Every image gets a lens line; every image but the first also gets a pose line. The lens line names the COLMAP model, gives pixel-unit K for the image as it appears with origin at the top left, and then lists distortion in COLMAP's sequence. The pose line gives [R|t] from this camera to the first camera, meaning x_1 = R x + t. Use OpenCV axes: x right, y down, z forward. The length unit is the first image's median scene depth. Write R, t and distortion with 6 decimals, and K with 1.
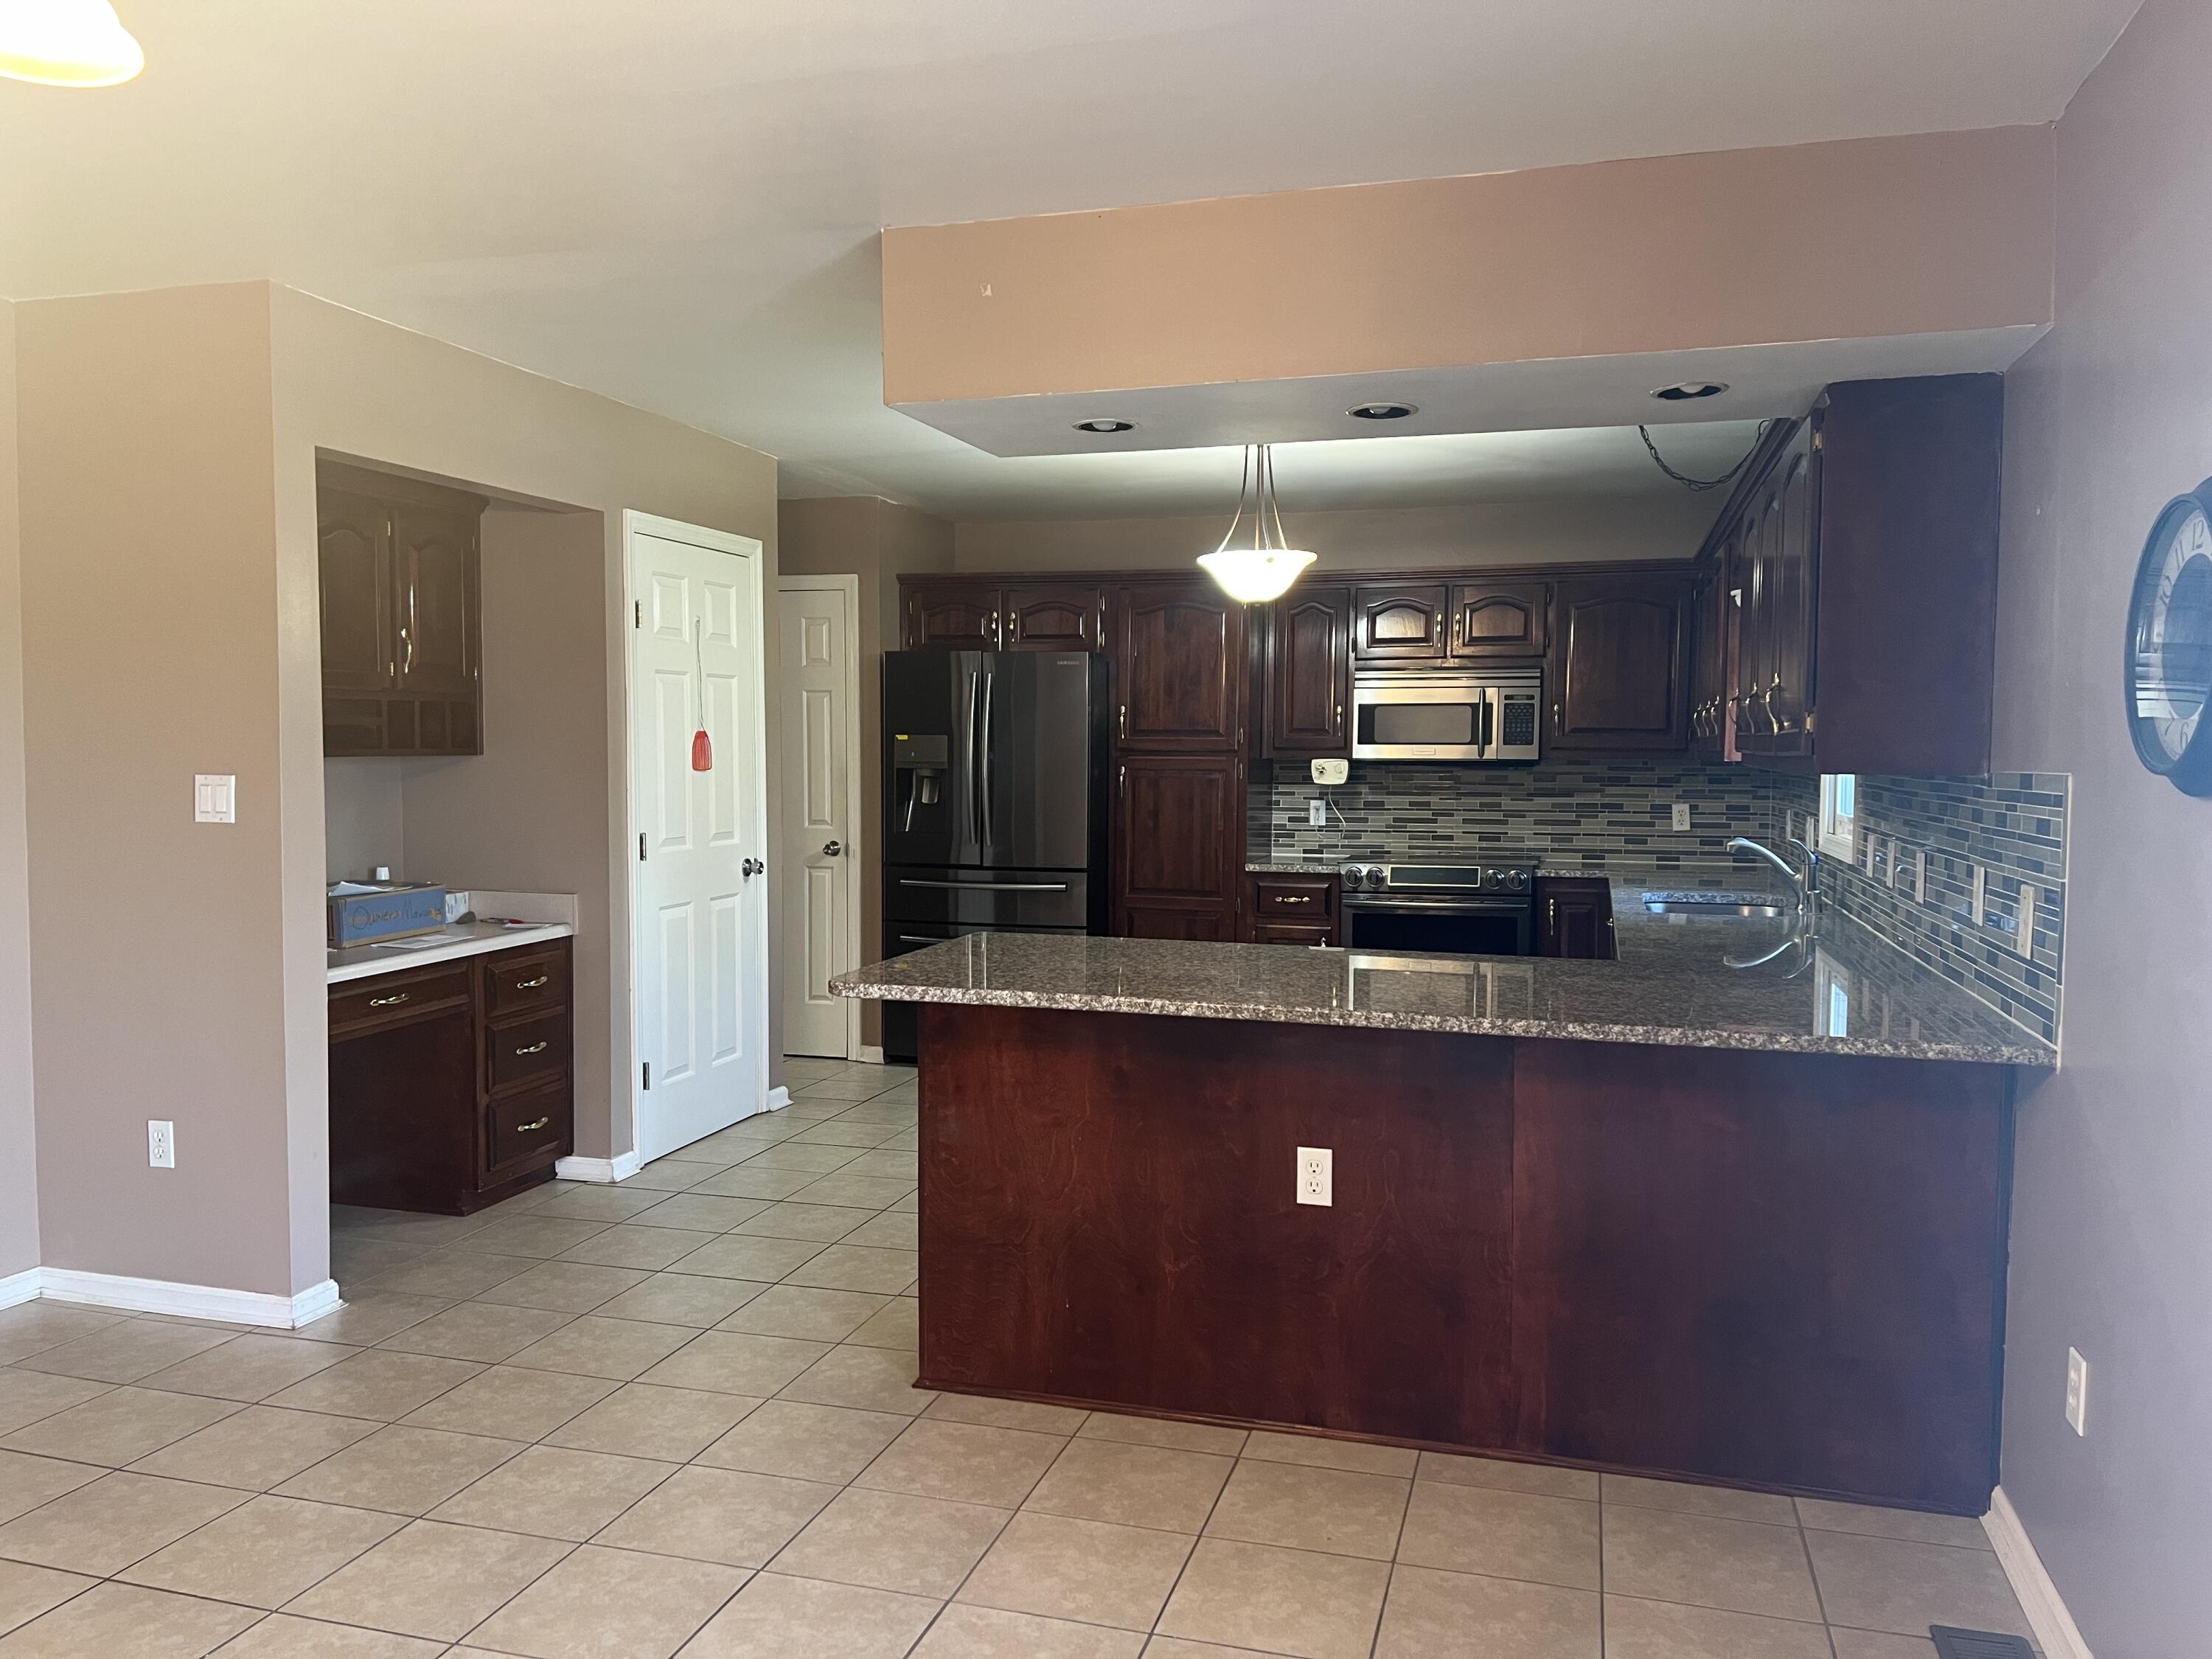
lens RADIAL K [[1669.0, 0, 1112.2], [0, 1669.0, 812.6], [0, 0, 1]] dist [0.072356, -0.091471]
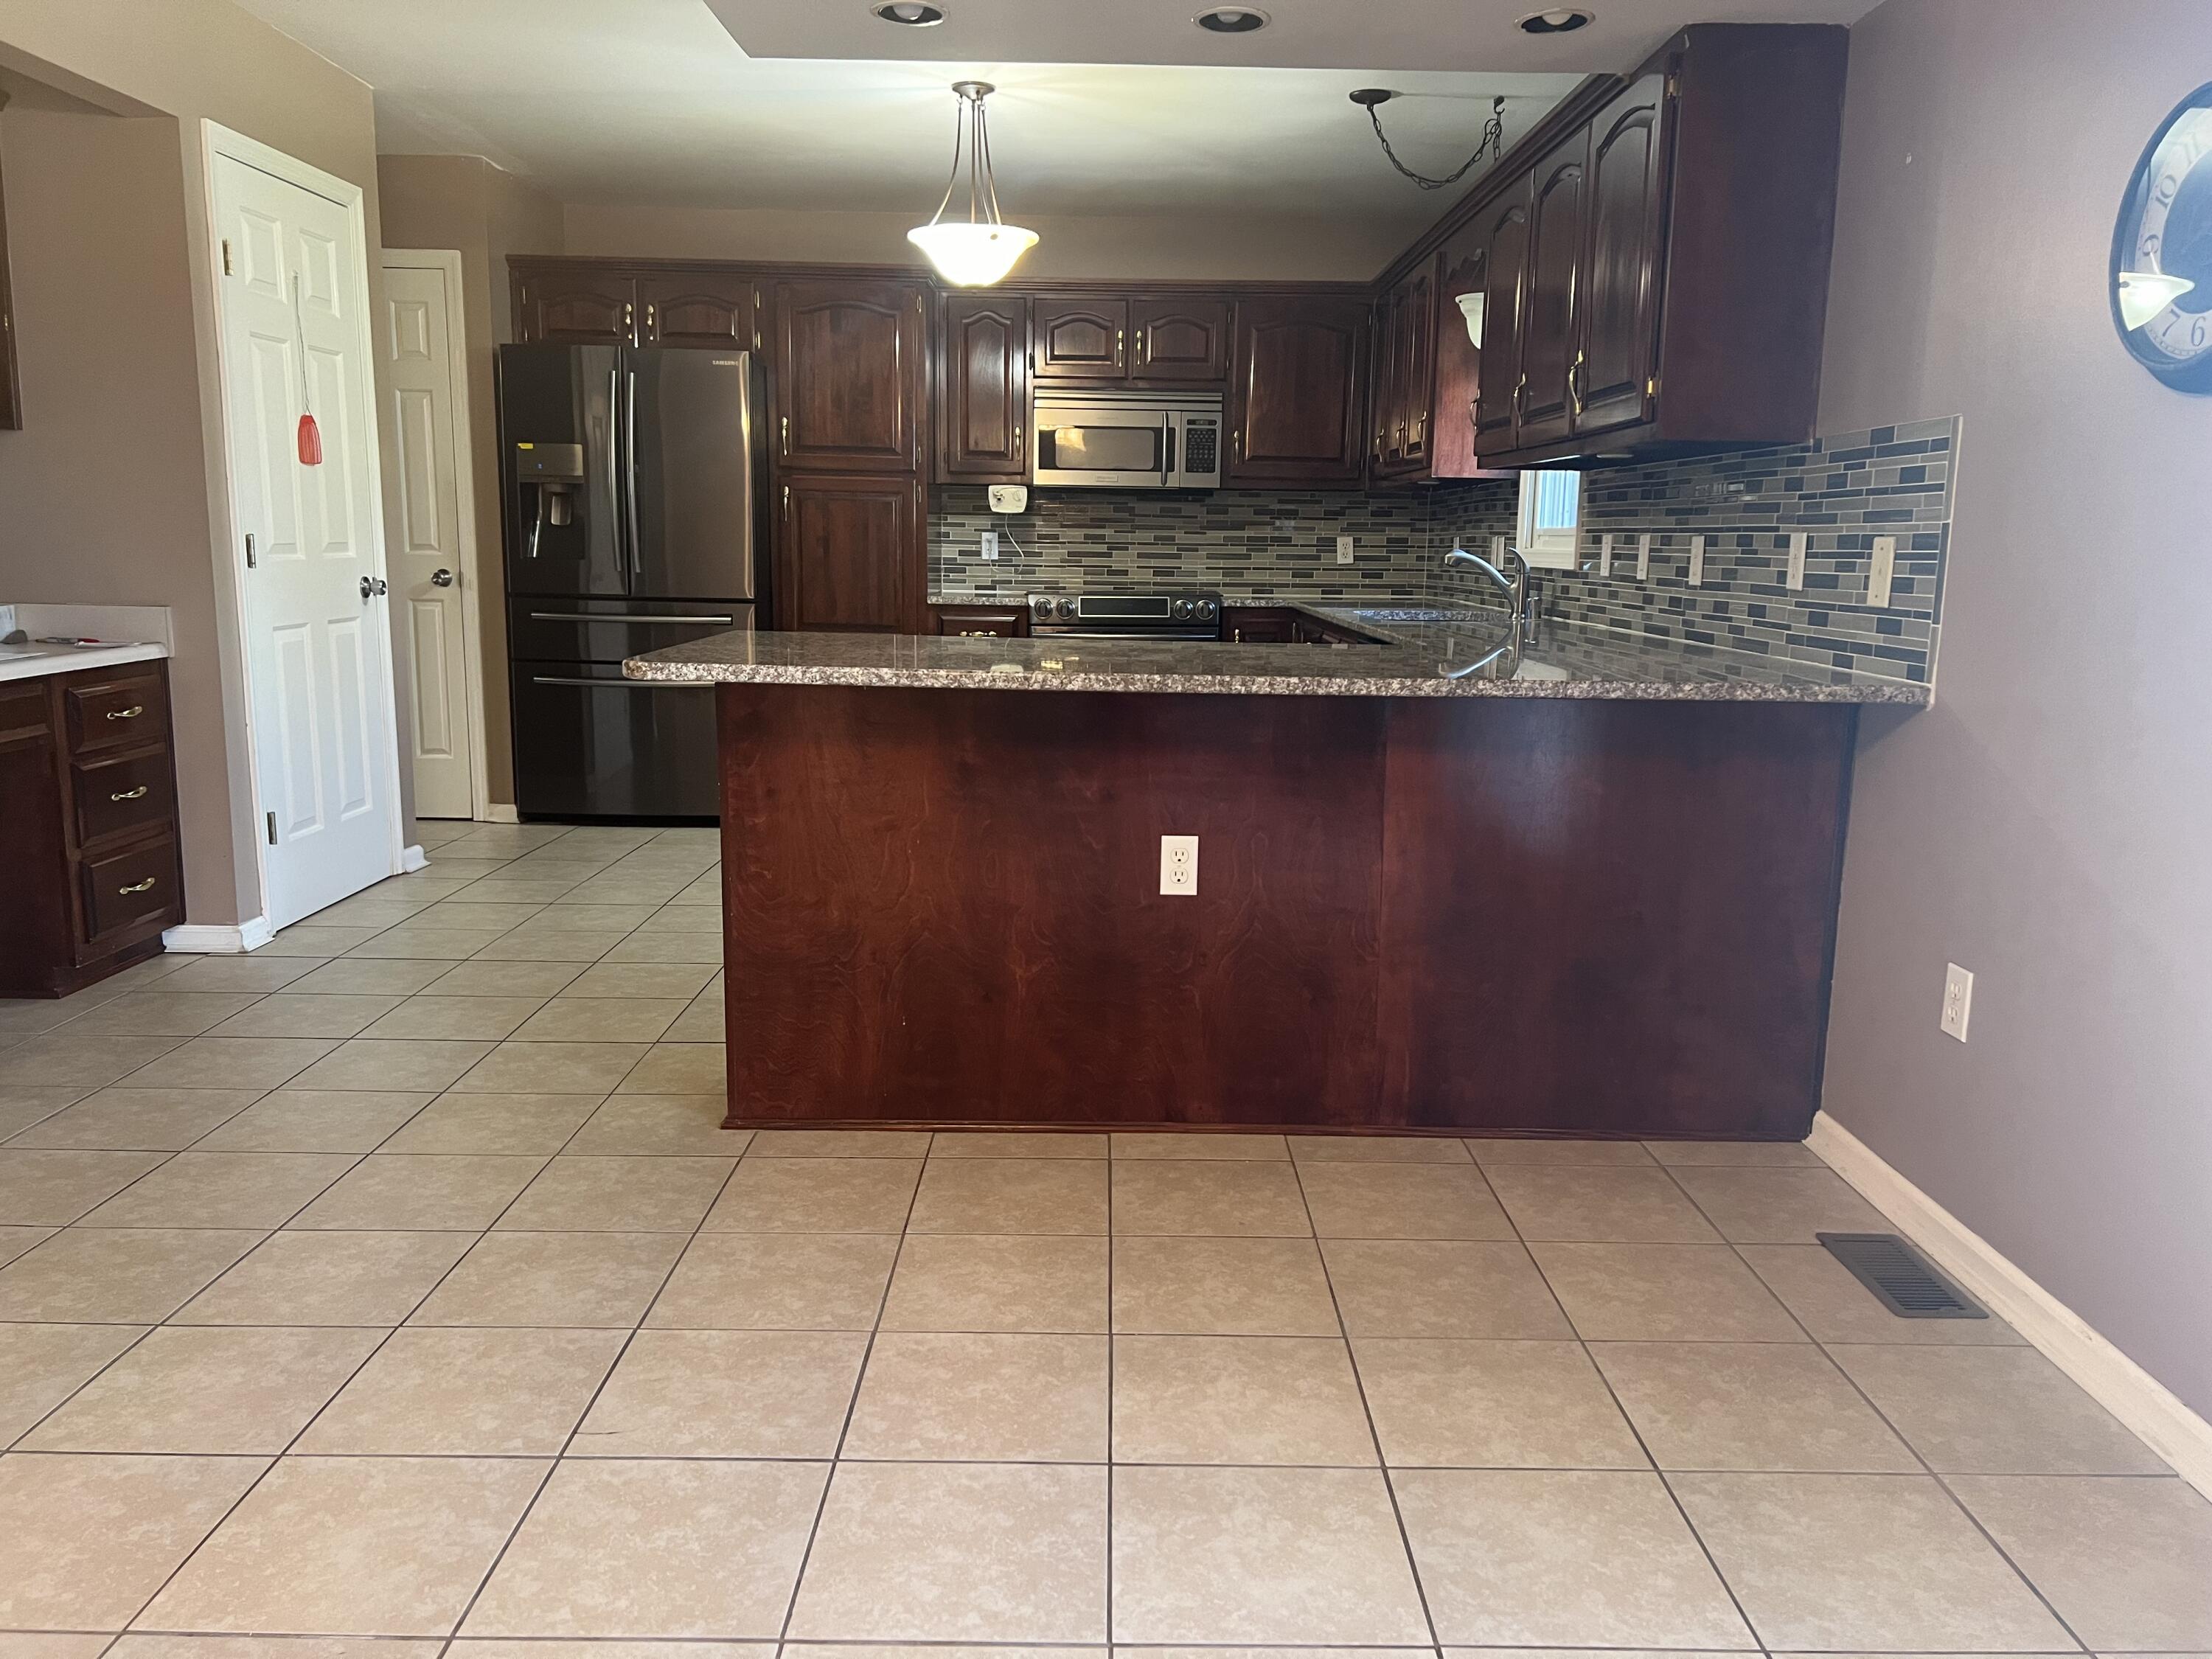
lens RADIAL K [[1669.0, 0, 1128.8], [0, 1669.0, 794.3], [0, 0, 1]] dist [0.072356, -0.091471]
pose [[0.957421, -0.034583, 0.286616, -0.112283], [0.001728, 0.993468, 0.114099, 0.046180], [-0.288690, -0.108745, 0.951227, 0.081426]]
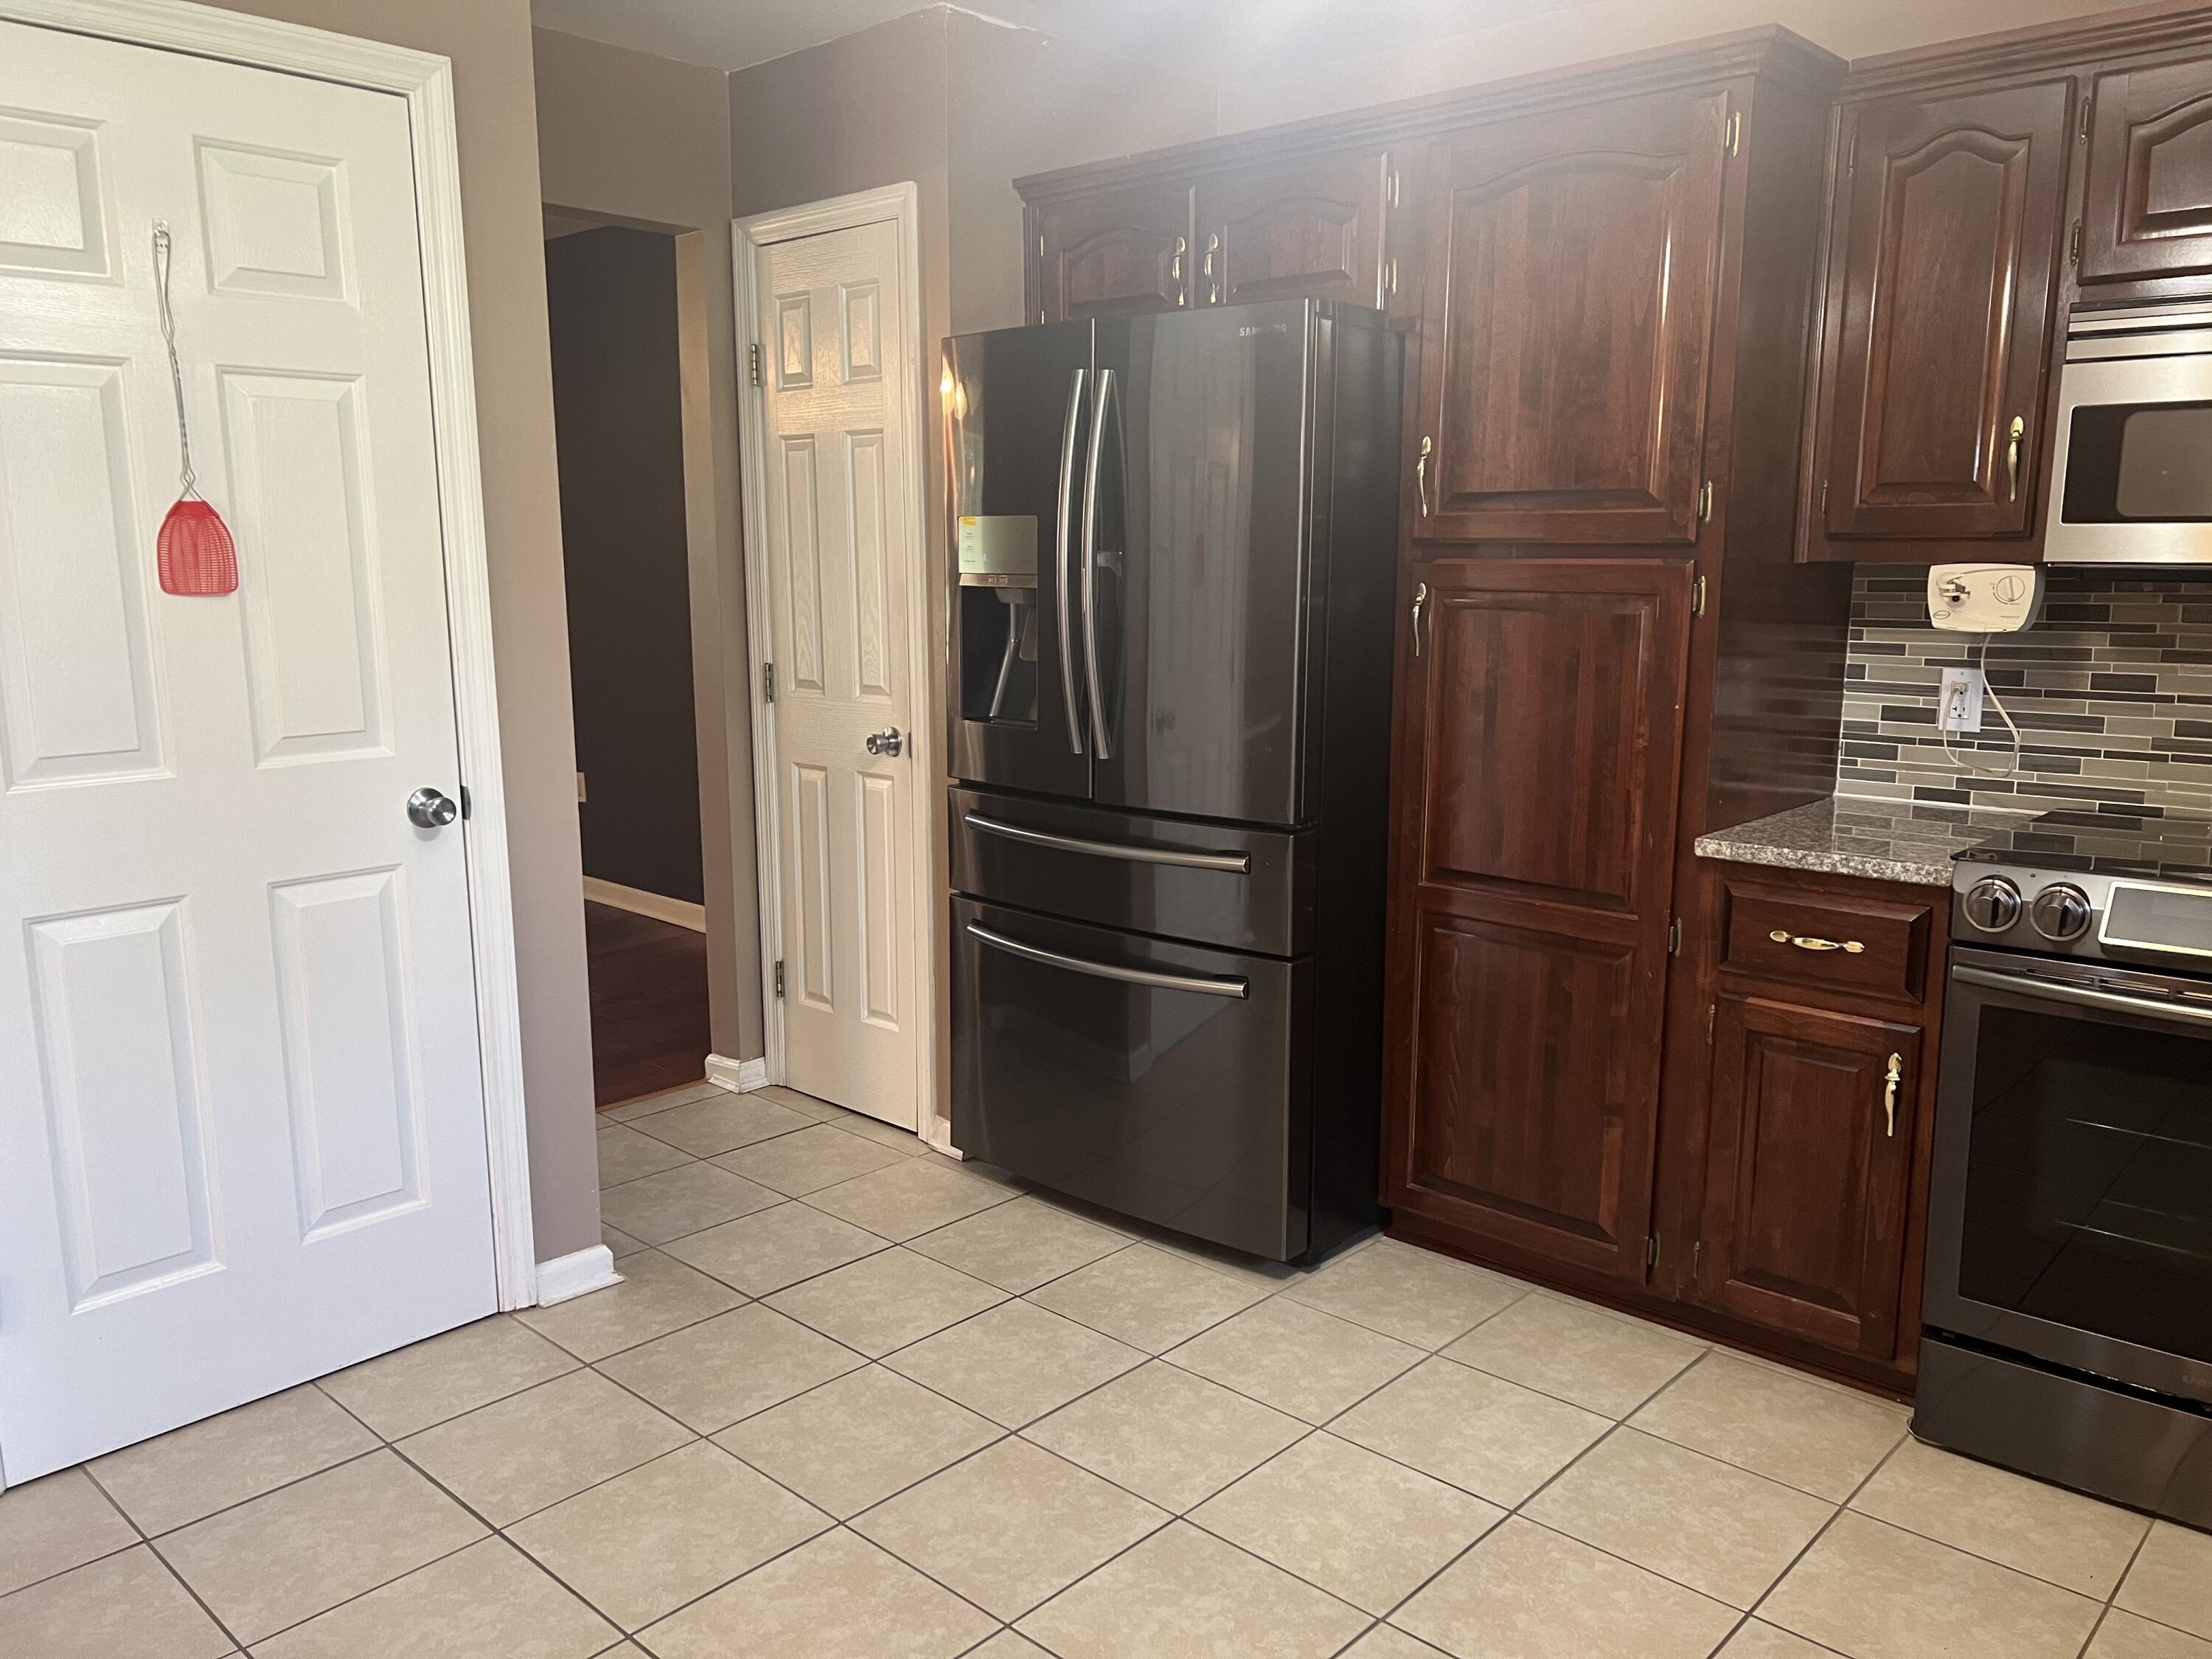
lens RADIAL K [[1669.0, 0, 1095.8], [0, 1669.0, 826.7], [0, 0, 1]] dist [0.072356, -0.091471]
pose [[0.893335, 0.067633, -0.444273, 0.170773], [-0.013263, 0.992147, 0.124370, -0.024709], [0.449196, -0.105212, 0.887217, 0.774560]]
